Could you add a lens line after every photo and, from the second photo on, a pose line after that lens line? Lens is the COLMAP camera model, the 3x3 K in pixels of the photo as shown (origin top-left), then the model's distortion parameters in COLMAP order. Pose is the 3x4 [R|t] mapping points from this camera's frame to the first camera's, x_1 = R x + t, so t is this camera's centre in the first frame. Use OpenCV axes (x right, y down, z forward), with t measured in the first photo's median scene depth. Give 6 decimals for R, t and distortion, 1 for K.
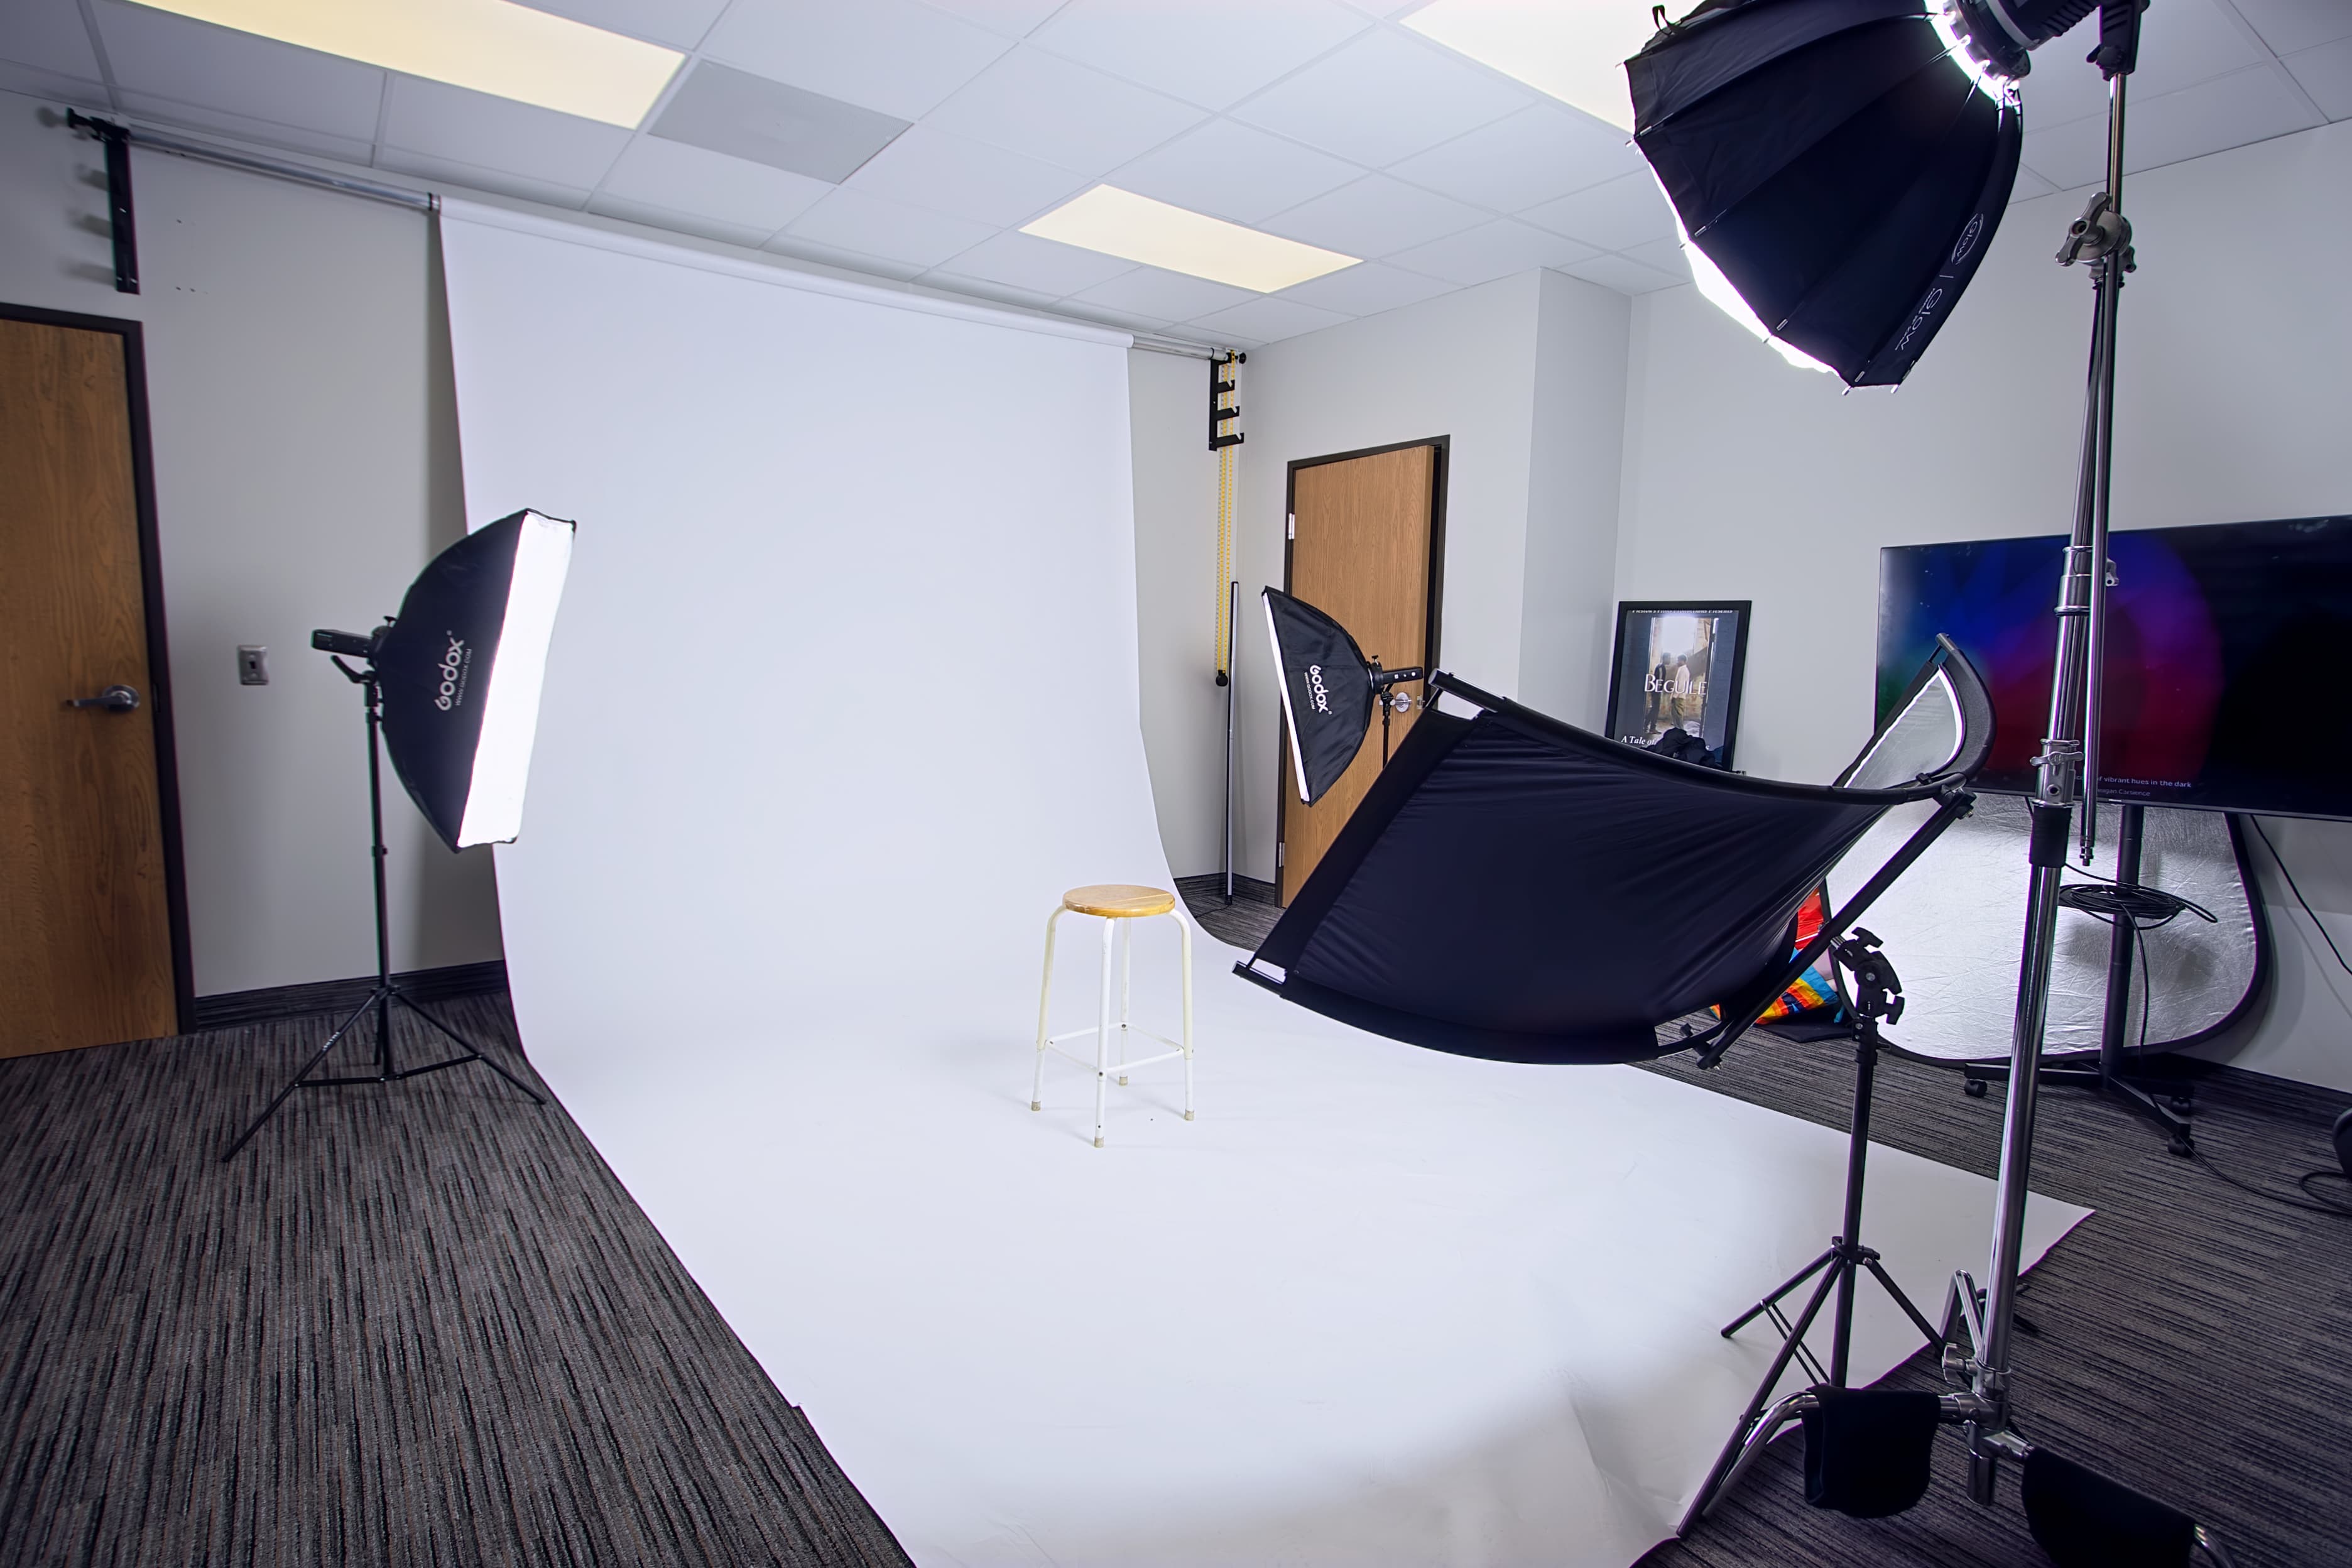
lens RADIAL K [[1196.7, 0, 1182.3], [0, 1196.7, 789.3], [0, 0, 1]] dist [0.000502, 0.001175]
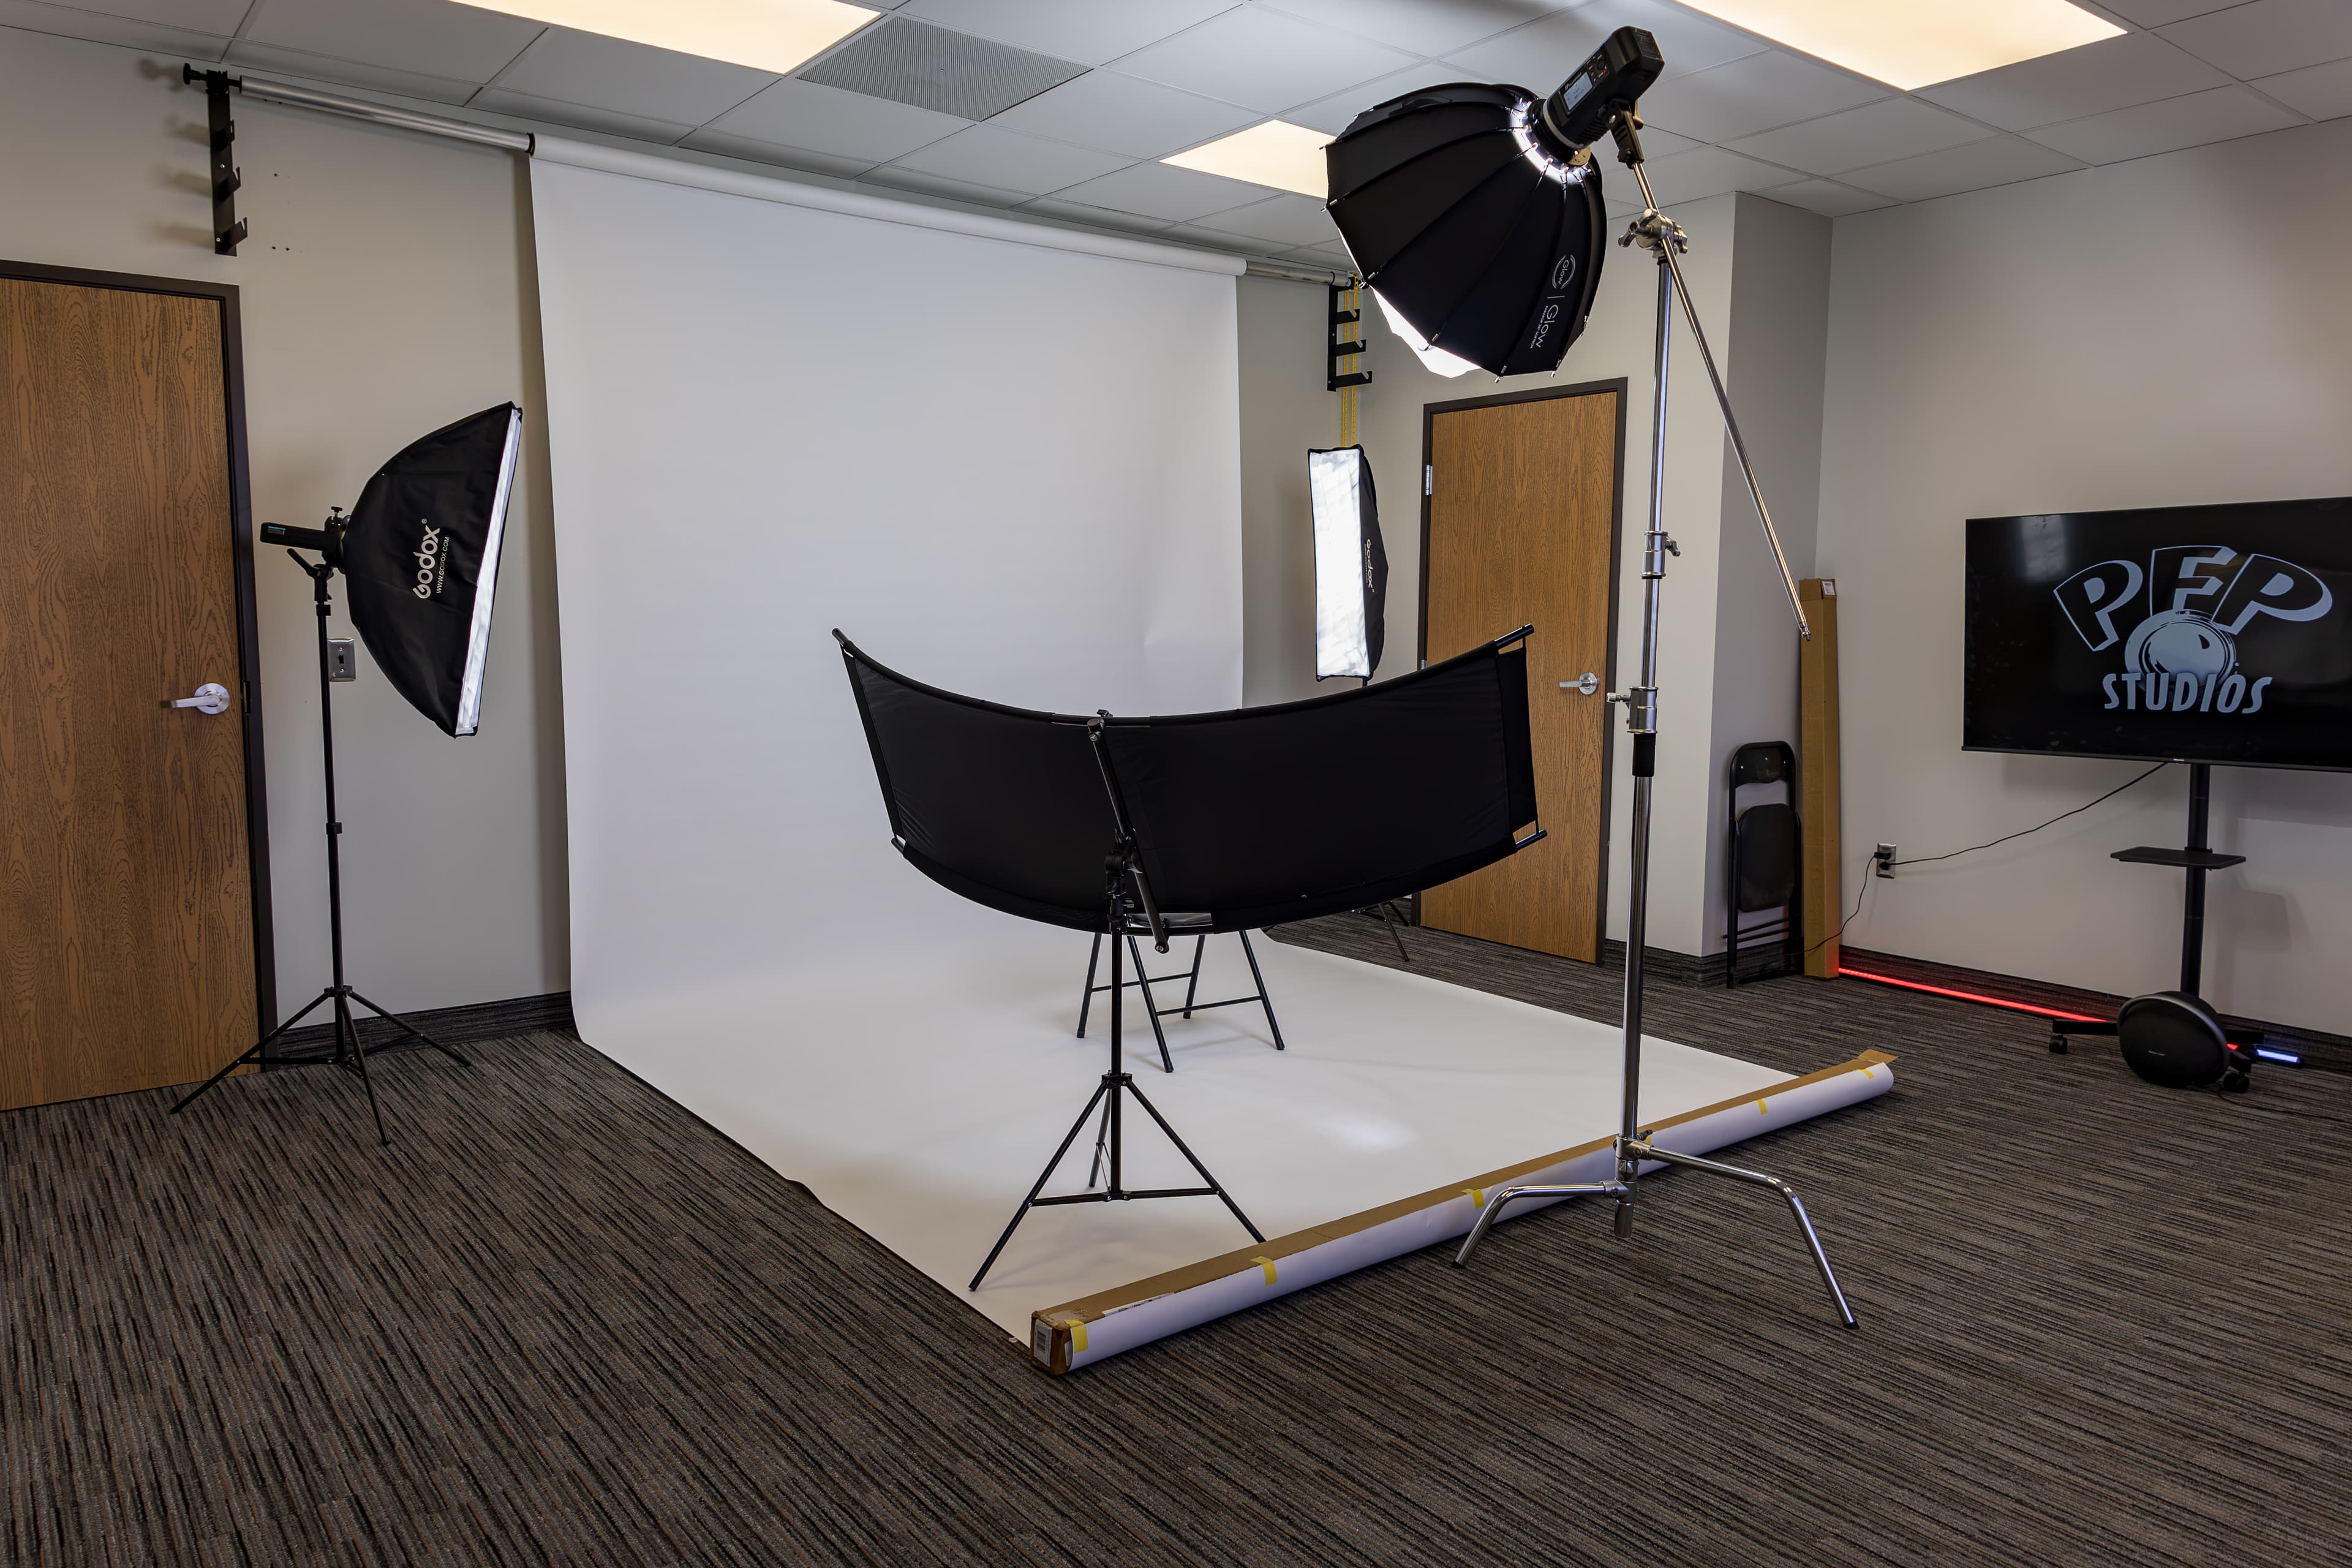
lens RADIAL K [[1614.7, 0, 1174.5], [0, 1614.7, 778.4], [0, 0, 1]] dist [0.041572, -0.043943]
pose [[0.999779, -0.013384, 0.016238, -0.187773], [0.013608, 0.999813, -0.013740, 0.012002], [-0.016052, 0.013958, 0.999774, -0.253825]]
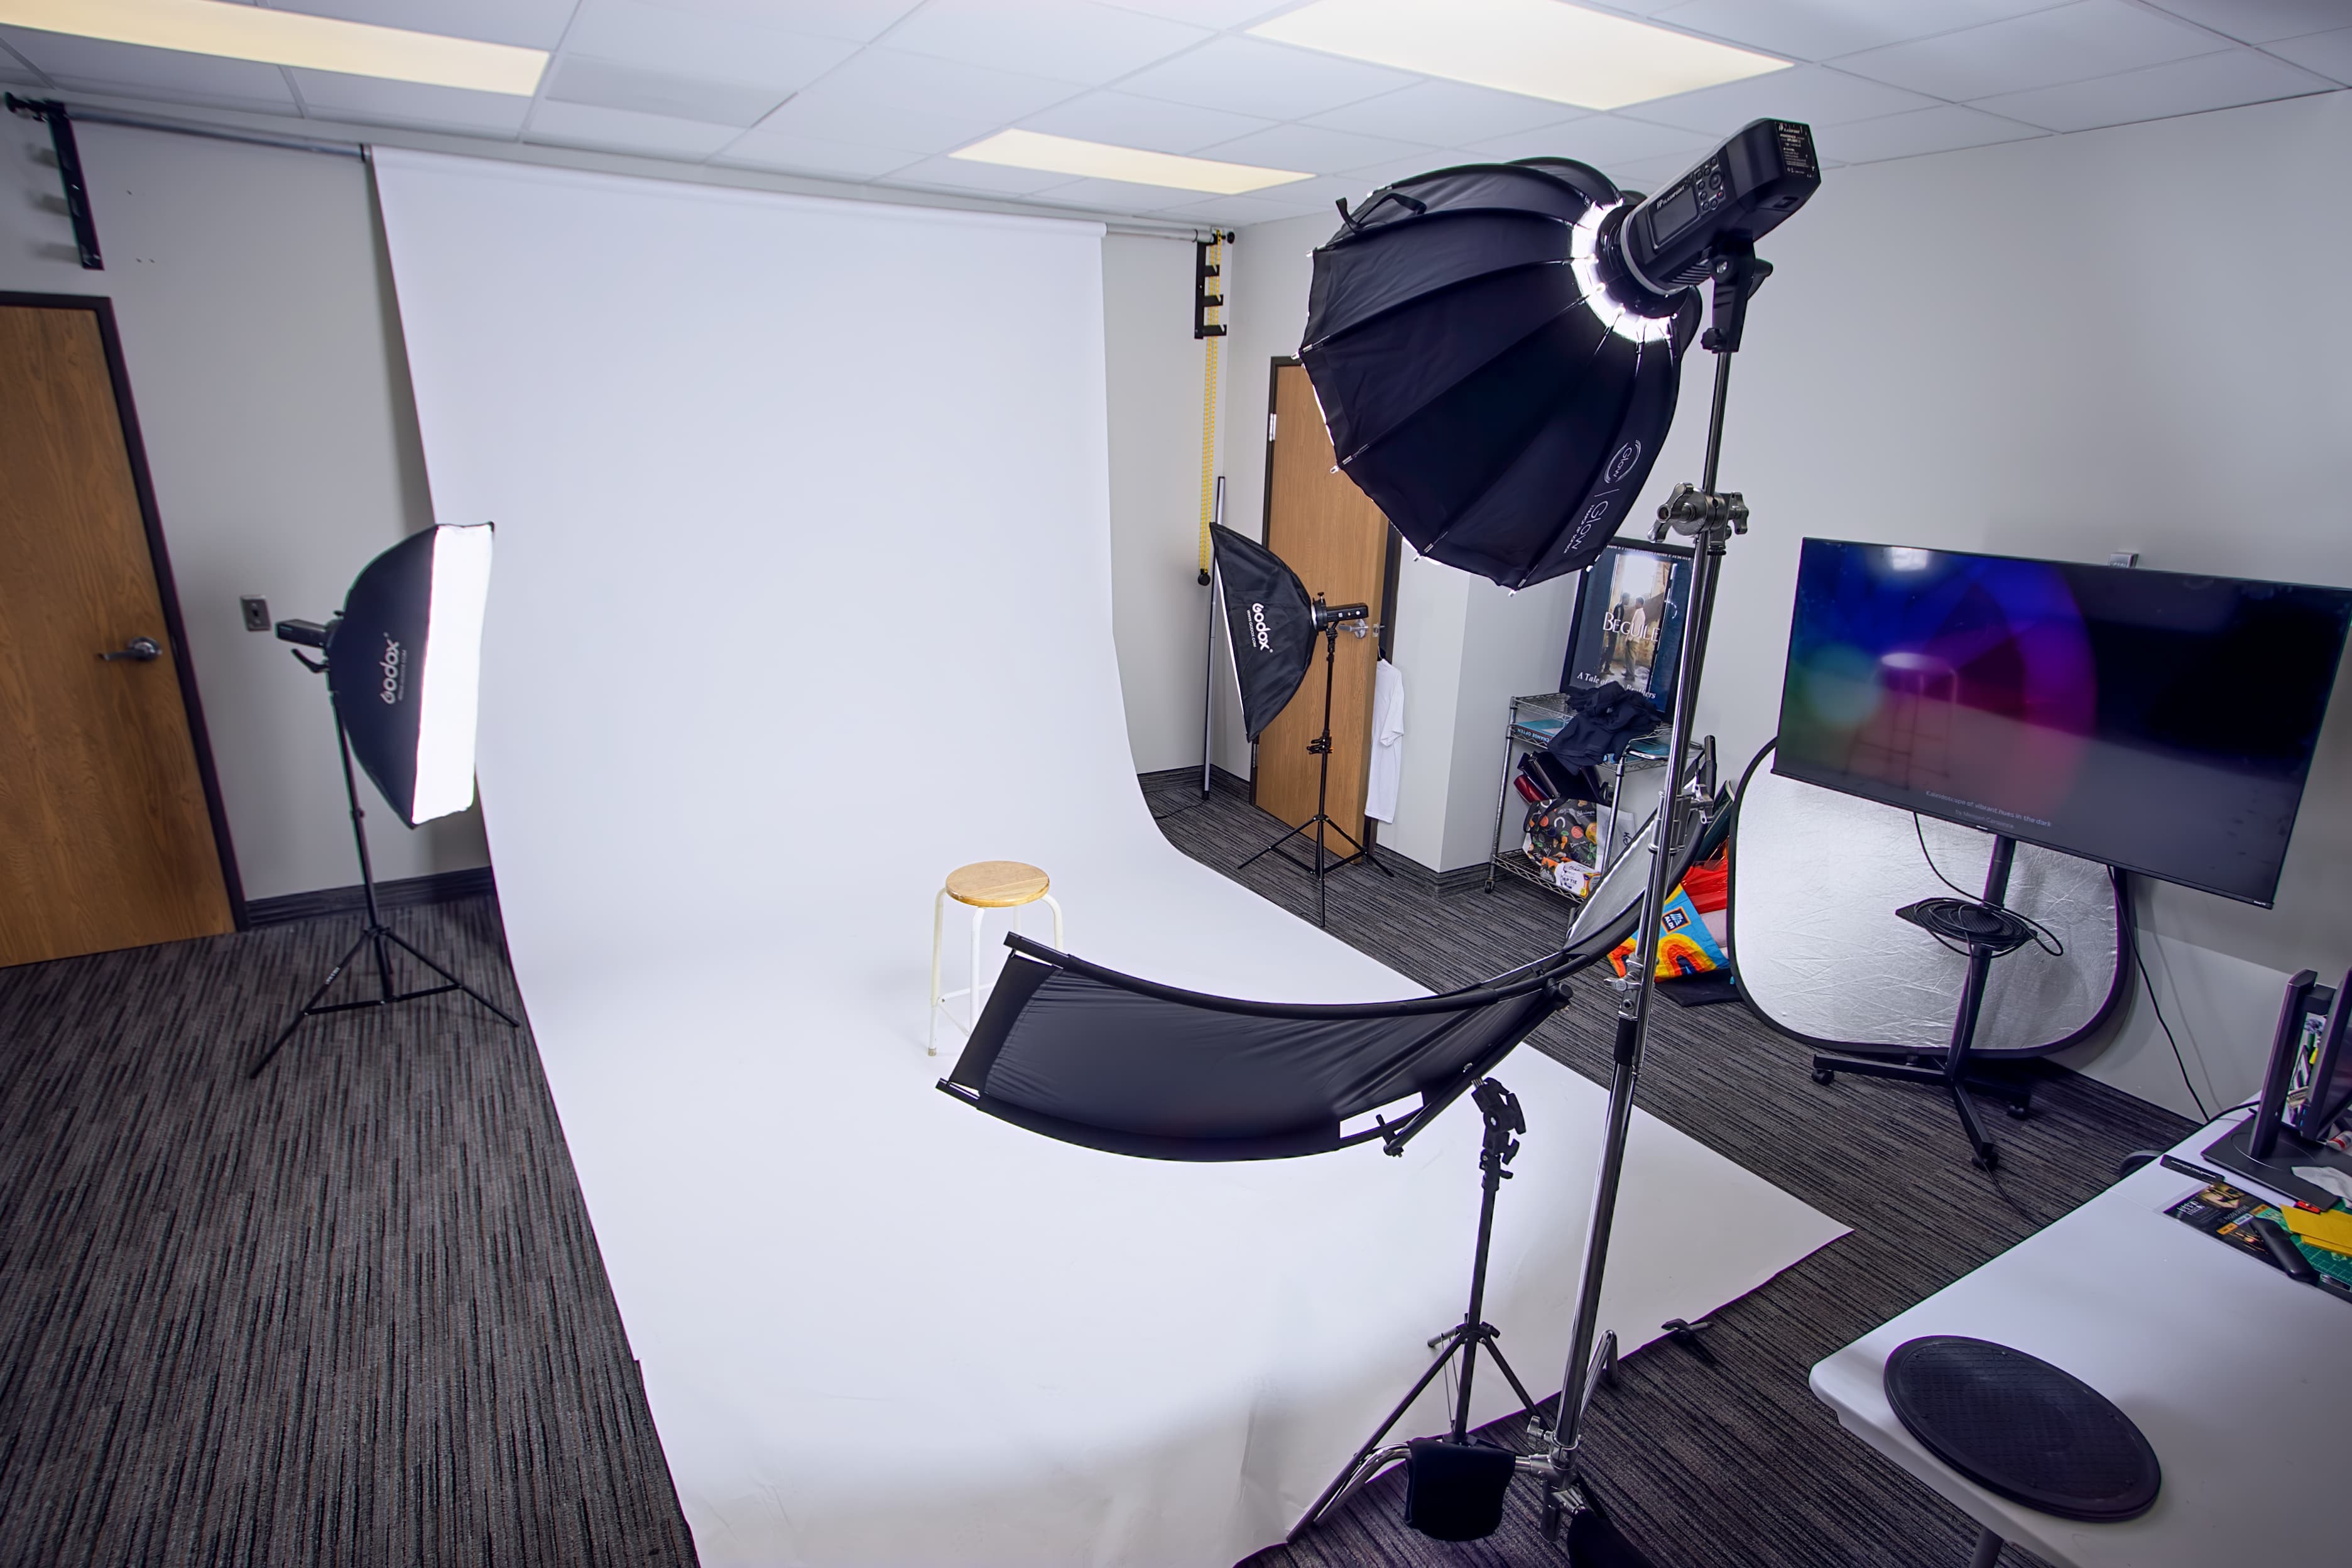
lens RADIAL K [[1212.8, 0, 1179.9], [0, 1212.8, 799.2], [0, 0, 1]] dist [0.001930, -0.000615]
pose [[0.995058, 0.040248, -0.090770, 0.196998], [-0.021884, 0.980581, 0.194892, -0.189393], [0.096852, -0.191942, 0.976616, -0.046054]]
